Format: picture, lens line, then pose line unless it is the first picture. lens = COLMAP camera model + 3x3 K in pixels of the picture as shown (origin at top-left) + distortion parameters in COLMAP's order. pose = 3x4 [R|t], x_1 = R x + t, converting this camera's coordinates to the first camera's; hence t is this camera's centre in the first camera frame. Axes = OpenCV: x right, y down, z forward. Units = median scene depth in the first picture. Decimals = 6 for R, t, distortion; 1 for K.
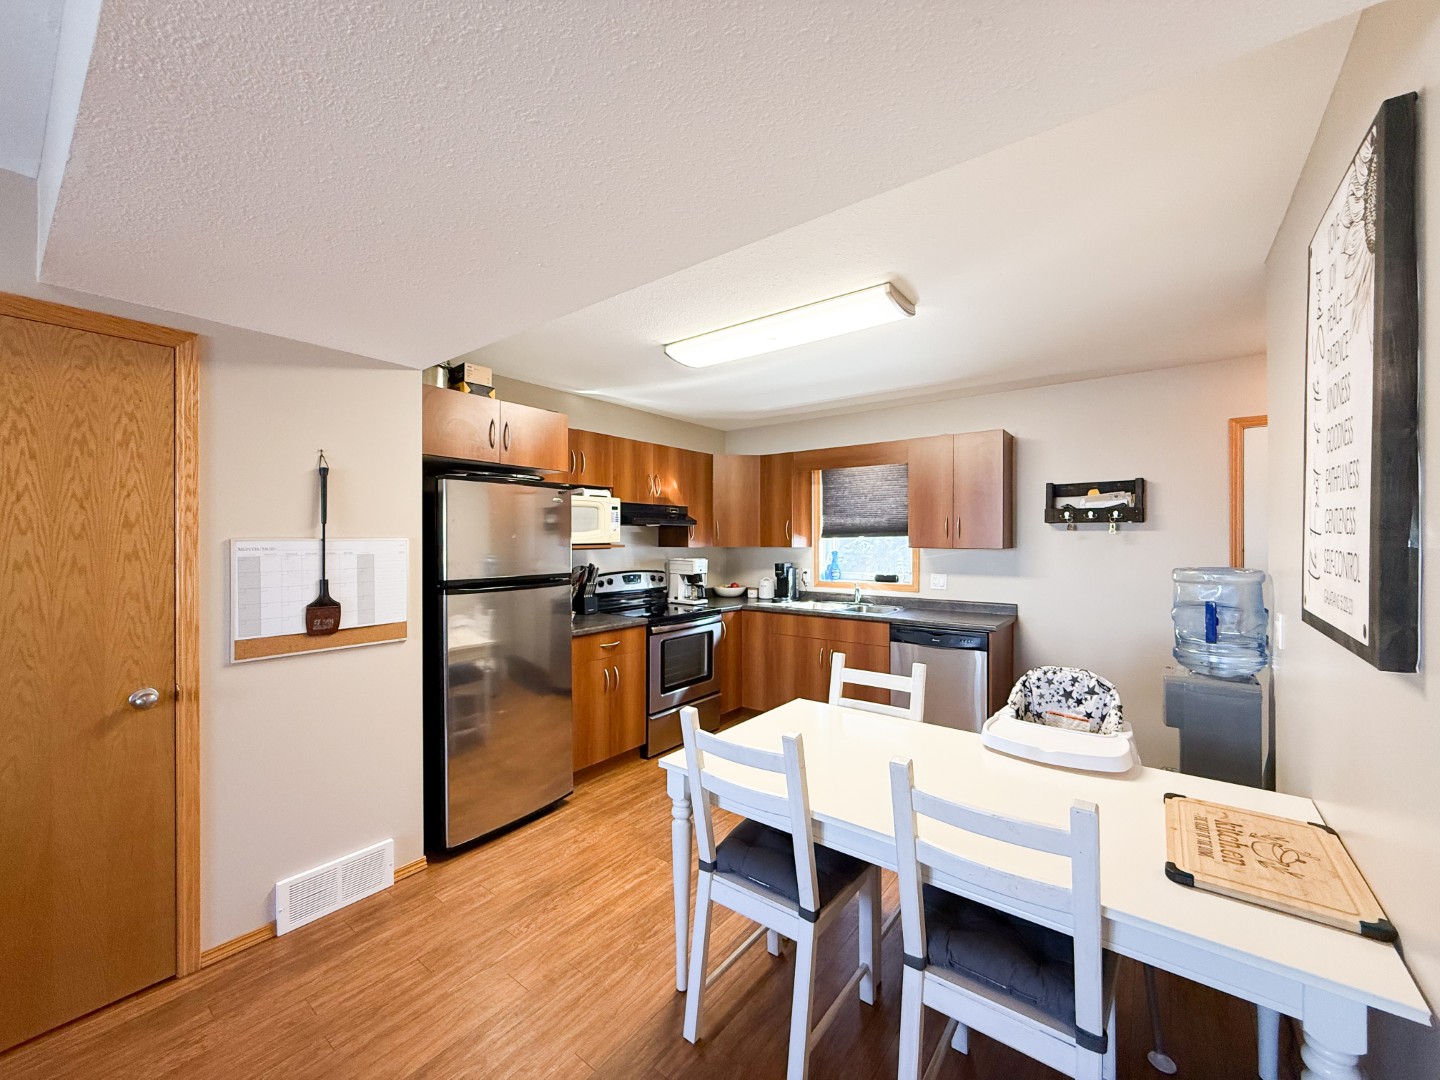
lens RADIAL K [[573.3, 0, 721.1], [0, 573.3, 541.0], [0, 0, 1]] dist [-0.001865, 0.000812]
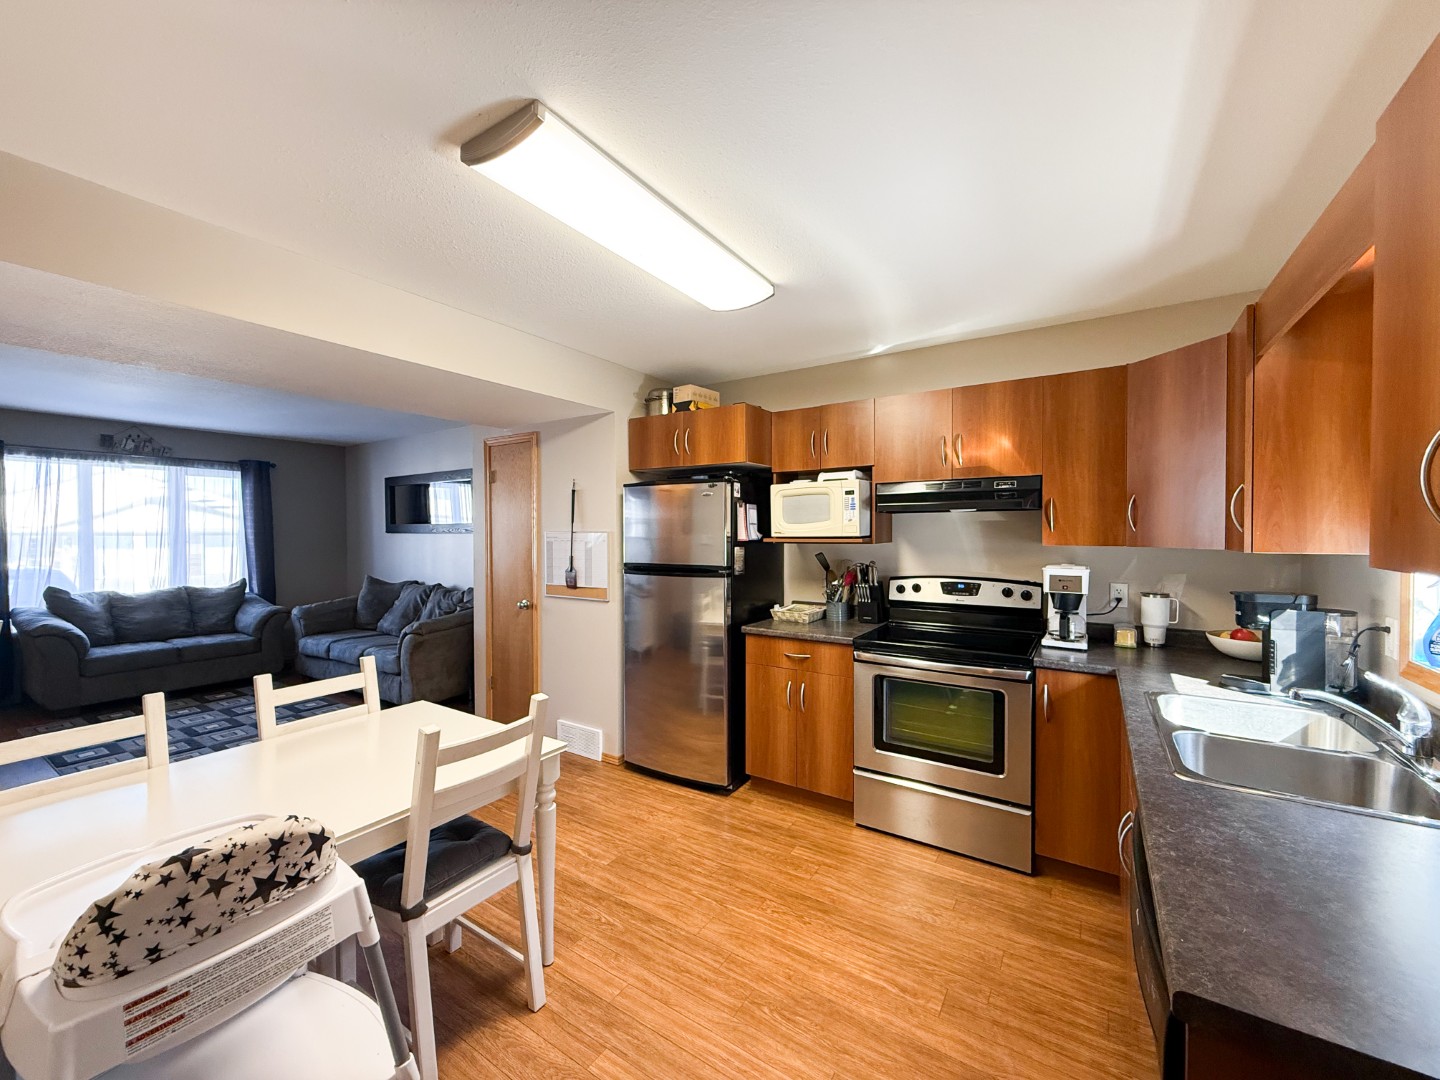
lens RADIAL K [[573.3, 0, 717.5], [0, 573.3, 548.3], [0, 0, 1]] dist [-0.001865, 0.000812]
pose [[0.074395, 0.033332, -0.996672, 0.595339], [0.000958, 0.999438, 0.033496, -0.007145], [0.997228, -0.003447, 0.074321, 0.758443]]
